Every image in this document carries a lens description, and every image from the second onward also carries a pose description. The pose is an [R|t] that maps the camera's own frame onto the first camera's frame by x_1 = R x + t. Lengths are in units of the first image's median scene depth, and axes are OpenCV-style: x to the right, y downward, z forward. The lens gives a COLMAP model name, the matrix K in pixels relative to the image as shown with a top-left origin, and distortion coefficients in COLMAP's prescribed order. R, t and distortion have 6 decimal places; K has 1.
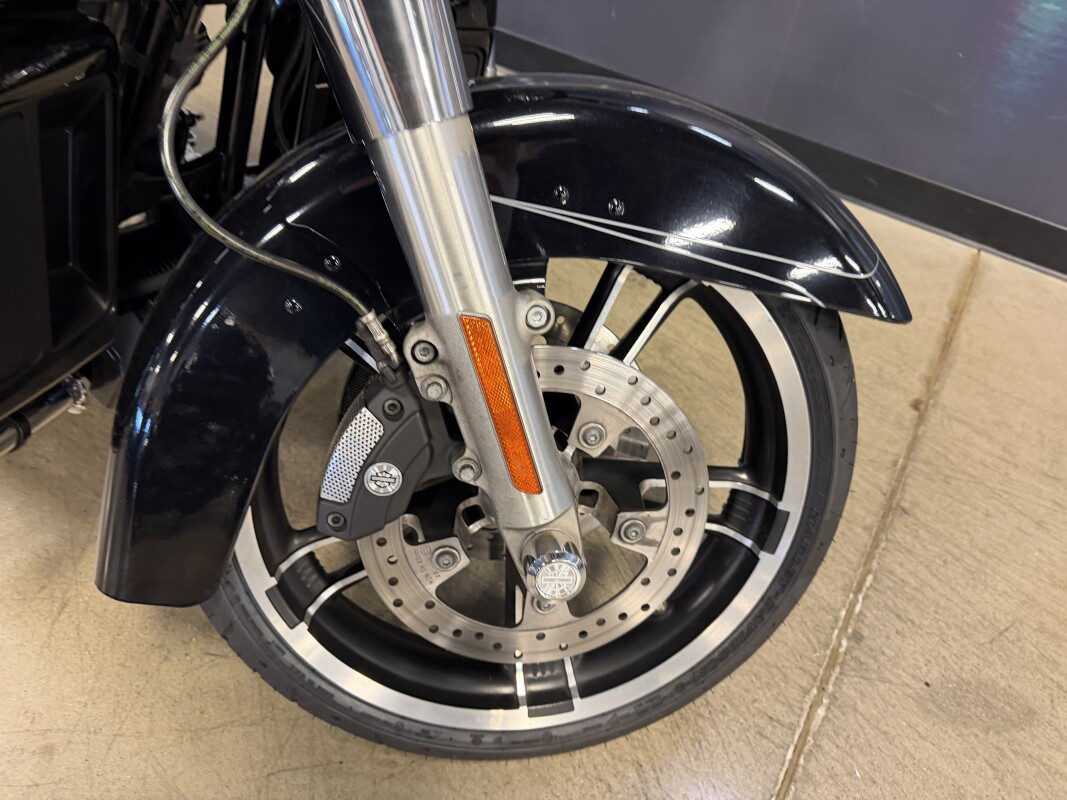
lens RADIAL K [[783.8, 0, 530.6], [0, 783.8, 395.5], [0, 0, 1]] dist [0.000340, -0.011640]
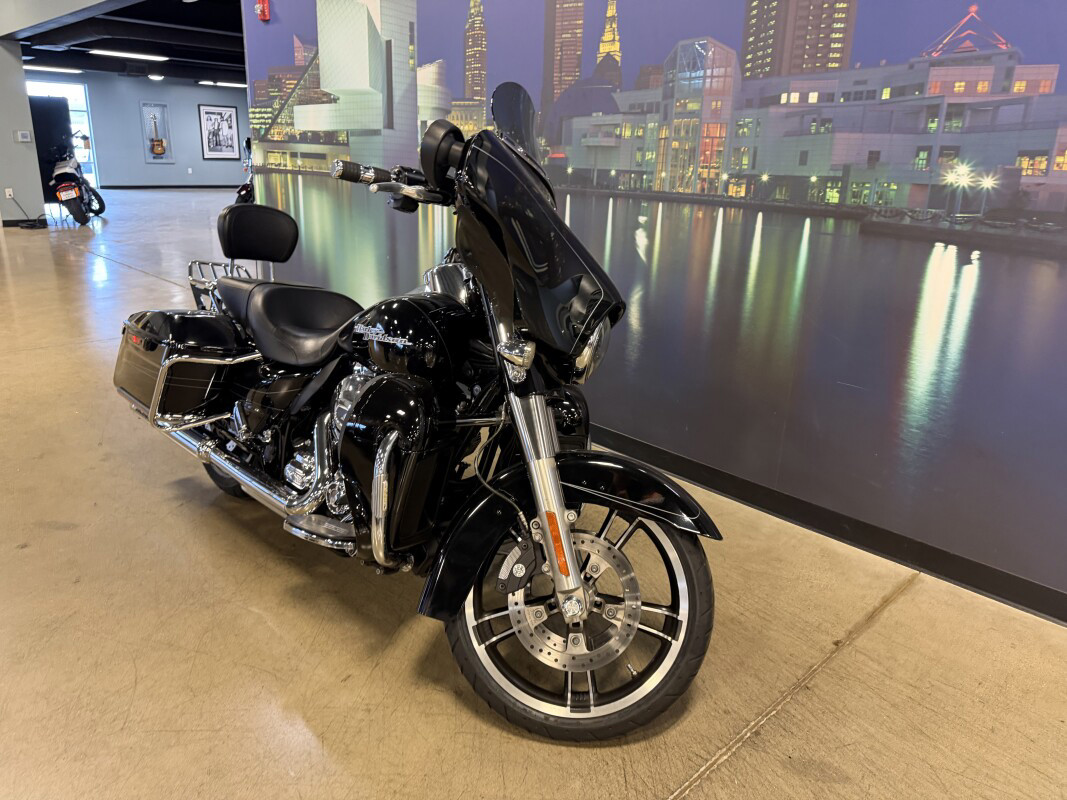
lens RADIAL K [[783.8, 0, 532.6], [0, 783.8, 400.3], [0, 0, 1]] dist [0.000340, -0.011640]
pose [[0.970922, 0.011927, -0.239098, 0.424760], [-0.120774, 0.886746, -0.446201, 0.639534], [0.206697, 0.462104, 0.862401, -1.399119]]
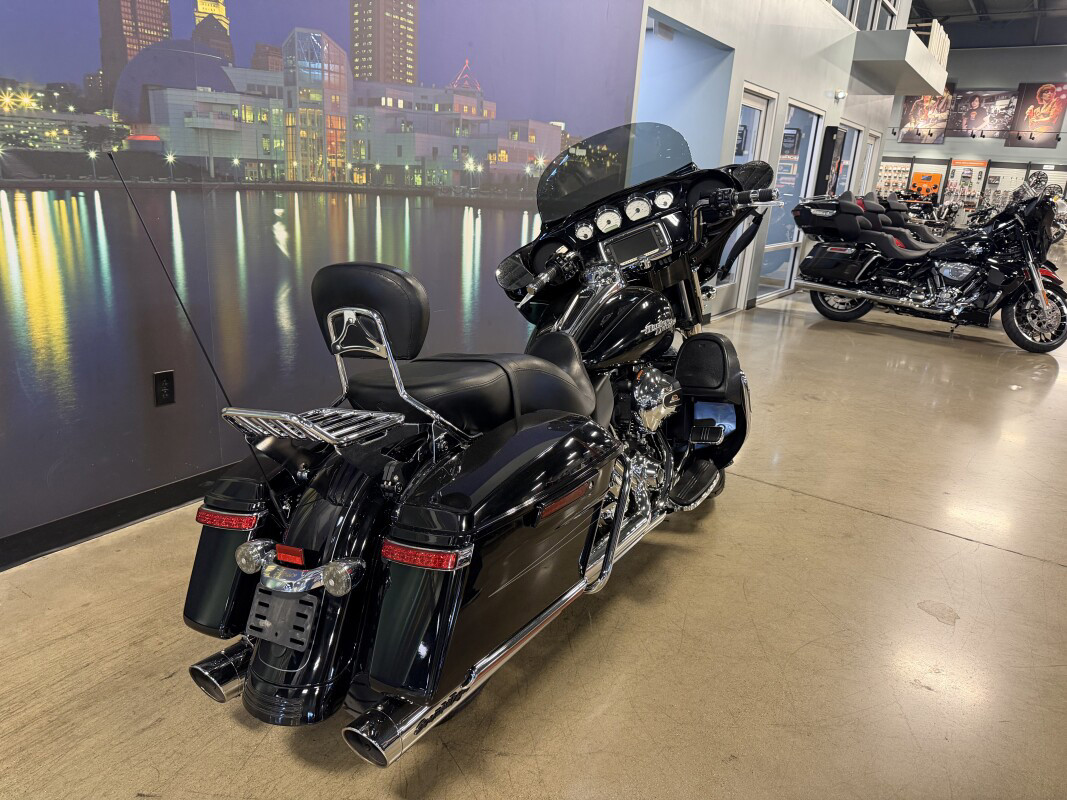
lens RADIAL K [[783.8, 0, 534.5], [0, 783.8, 403.5], [0, 0, 1]] dist [0.000340, -0.011640]
pose [[0.045839, -0.381330, 0.923302, -3.824188], [0.636871, 0.723231, 0.267081, -1.639018], [-0.769607, 0.575781, 0.276010, 0.330010]]
